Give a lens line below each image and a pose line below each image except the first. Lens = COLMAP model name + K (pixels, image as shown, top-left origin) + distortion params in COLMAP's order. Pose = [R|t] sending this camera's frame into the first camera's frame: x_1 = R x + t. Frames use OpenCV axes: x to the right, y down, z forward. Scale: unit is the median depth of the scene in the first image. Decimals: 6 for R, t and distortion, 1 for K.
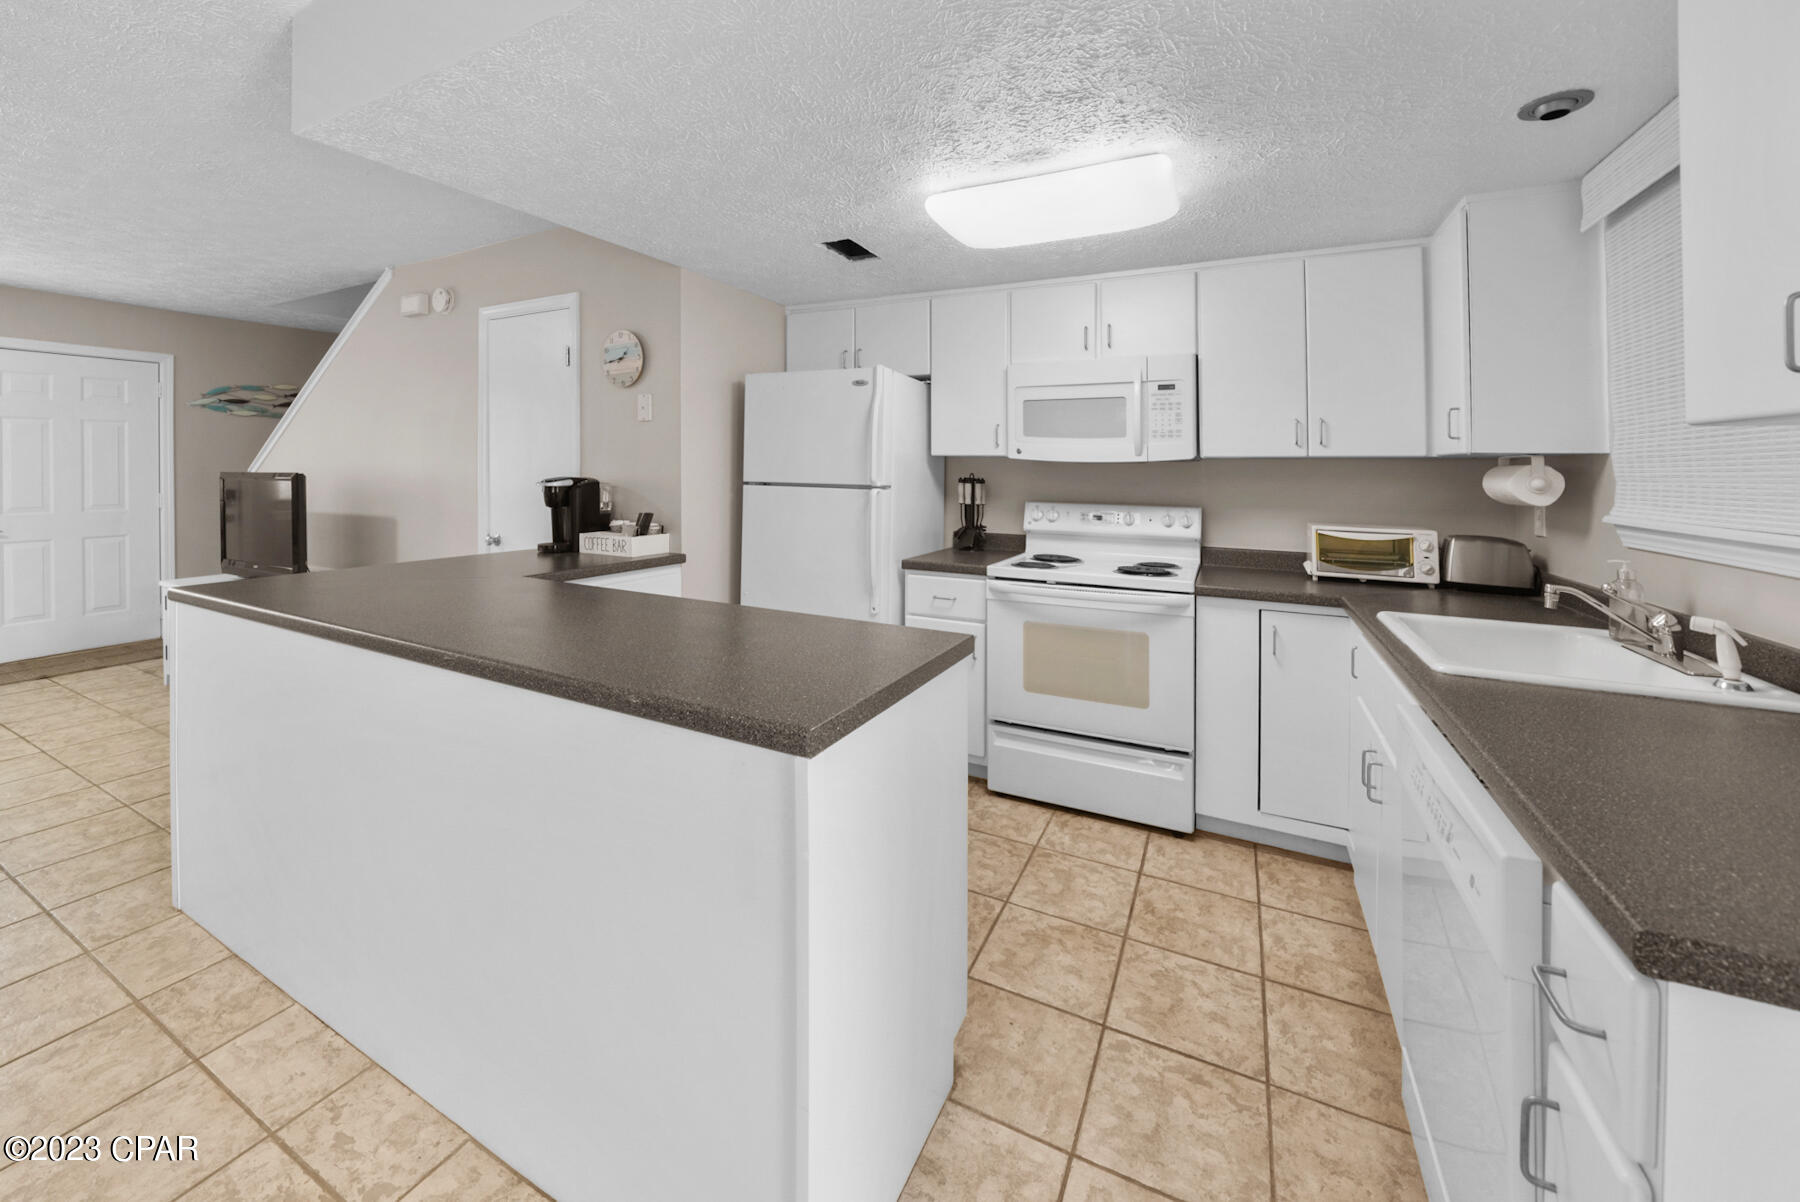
lens RADIAL K [[694.4, 0, 889.8], [0, 694.4, 469.6], [0, 0, 1]] dist [-0.015635, -0.000021]
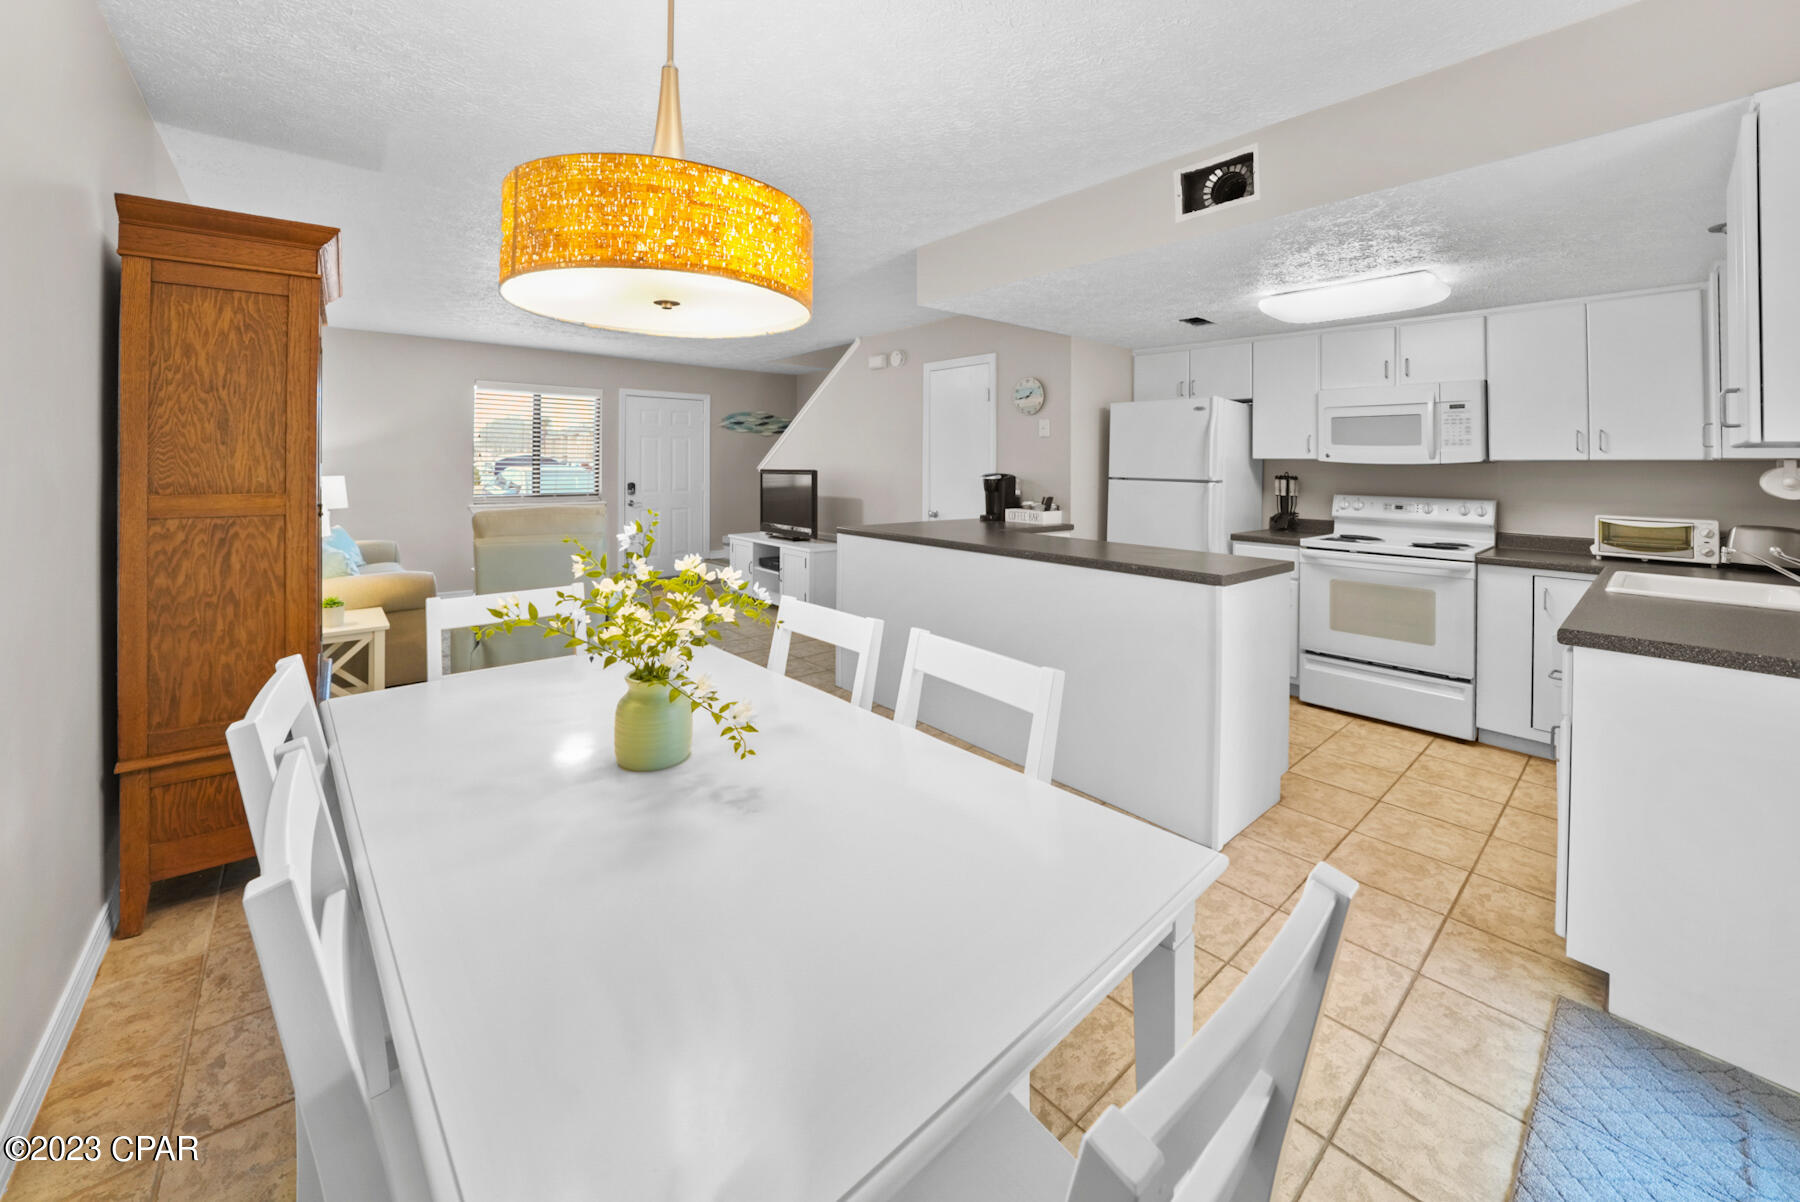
lens RADIAL K [[694.4, 0, 889.8], [0, 694.4, 469.6], [0, 0, 1]] dist [-0.015635, -0.000021]
pose [[0.924125, 0.003025, -0.382077, -0.086432], [-0.002058, 0.999994, 0.002939, -0.001848], [0.382084, -0.001930, 0.924126, -0.559224]]
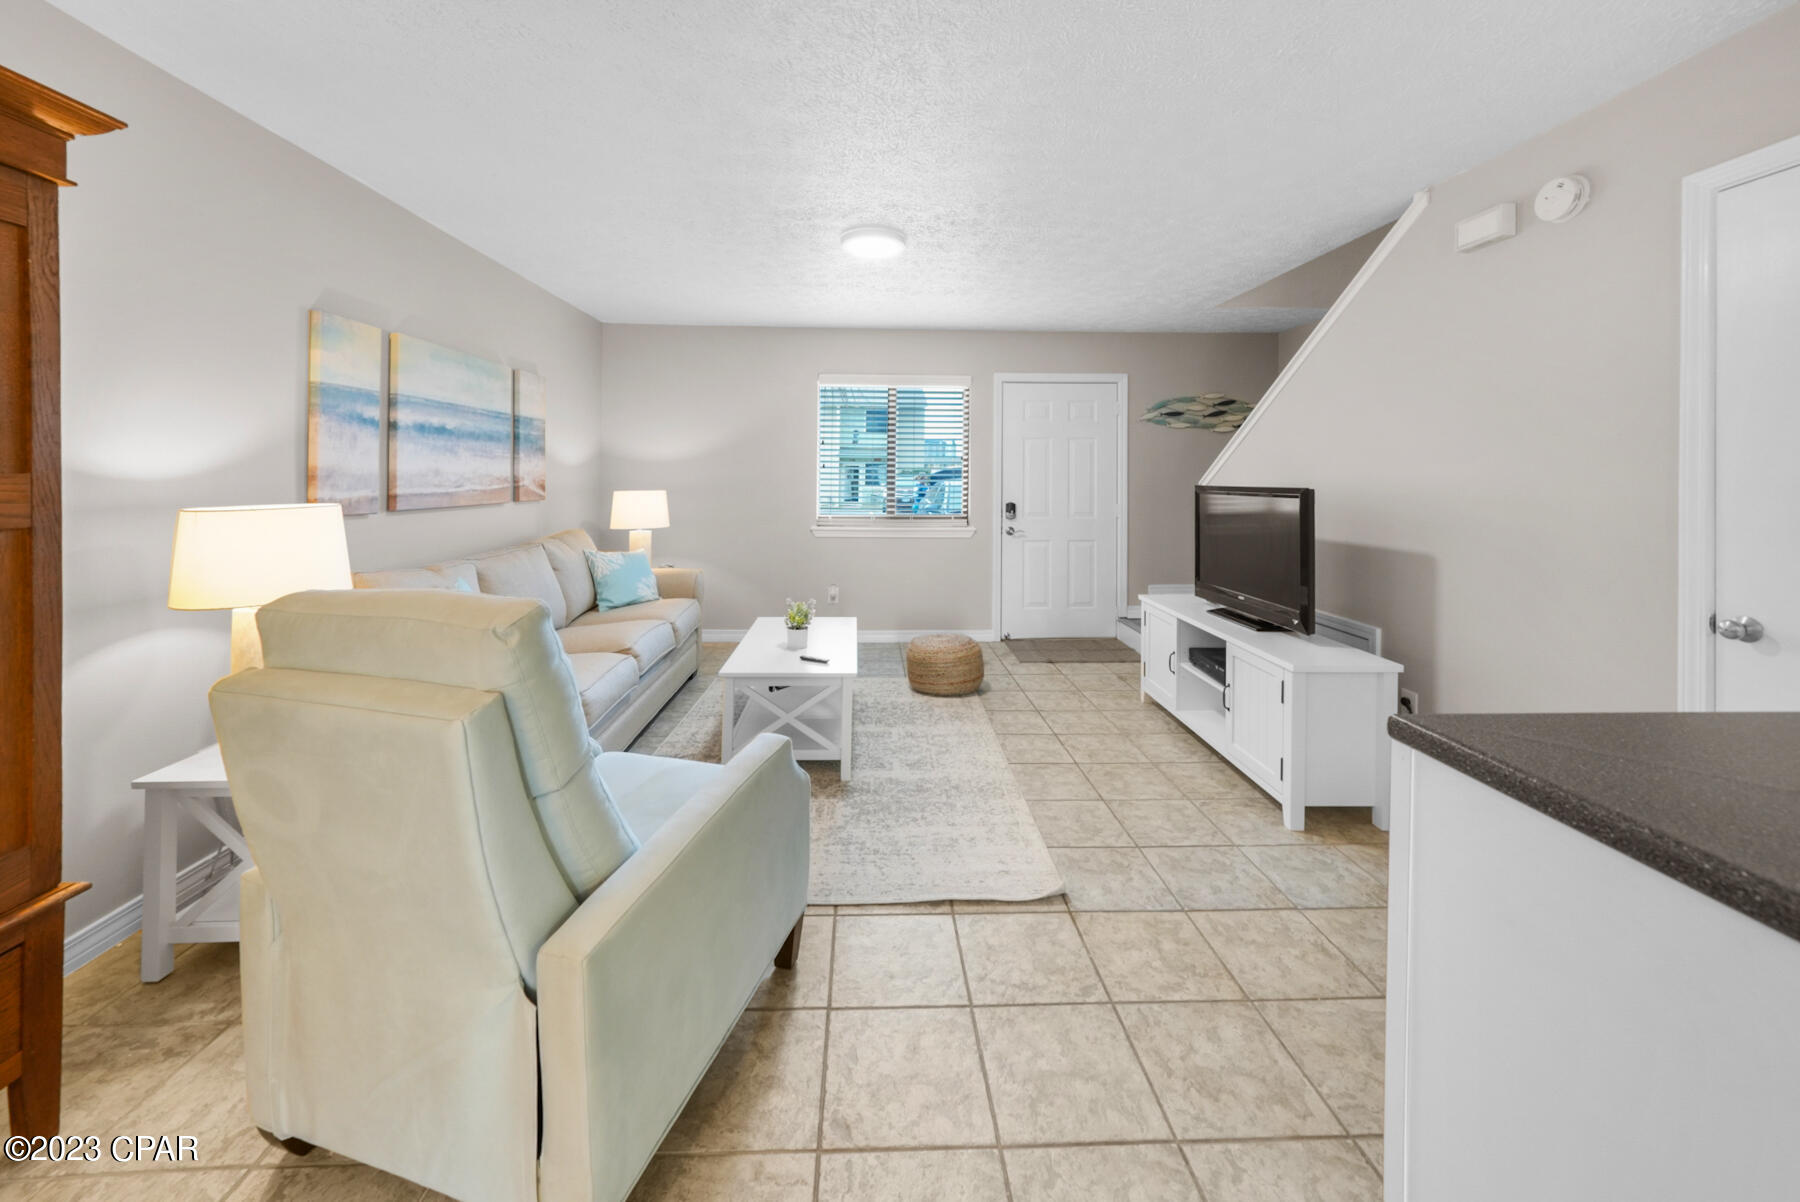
lens RADIAL K [[674.8, 0, 865.2], [0, 674.8, 480.3], [0, 0, 1]] dist [-0.012372, -0.000015]
pose [[0.459681, 0.001857, -0.888082, -0.523744], [-0.001988, 0.999997, 0.001062, -0.005025], [0.888082, 0.001277, 0.459683, 0.264813]]
